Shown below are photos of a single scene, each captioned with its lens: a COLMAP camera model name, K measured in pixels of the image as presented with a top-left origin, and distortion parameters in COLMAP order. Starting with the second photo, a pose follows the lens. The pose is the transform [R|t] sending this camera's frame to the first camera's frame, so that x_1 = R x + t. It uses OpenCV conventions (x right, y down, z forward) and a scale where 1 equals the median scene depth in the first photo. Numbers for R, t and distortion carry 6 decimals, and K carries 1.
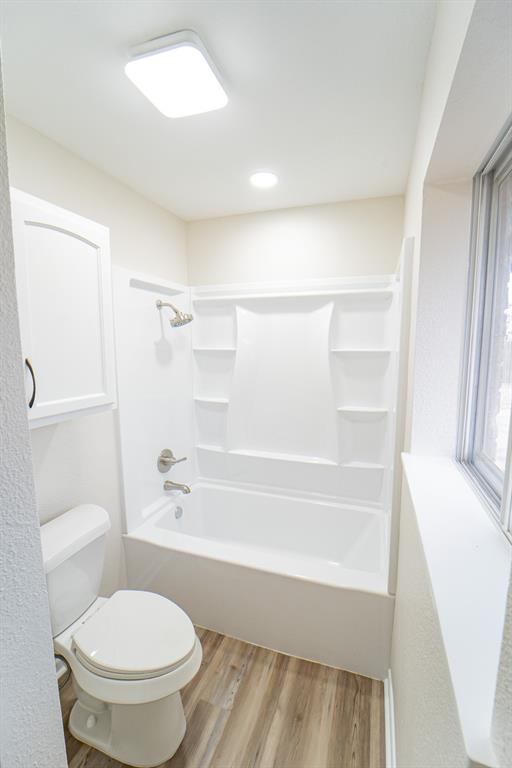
lens RADIAL K [[310.6, 0, 258.0], [0, 310.6, 382.5], [0, 0, 1]] dist [-0.008830, -0.001222]
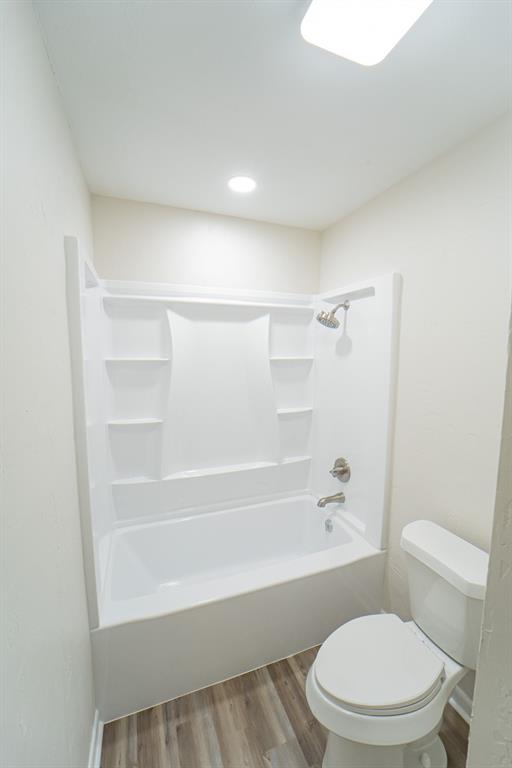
lens RADIAL K [[310.6, 0, 256.5], [0, 310.6, 383.9], [0, 0, 1]] dist [-0.008830, -0.001222]
pose [[0.782040, -0.059604, 0.620371, -0.495025], [0.082388, 0.996567, -0.008110, -0.010825], [-0.617759, 0.057454, 0.784266, 0.198820]]
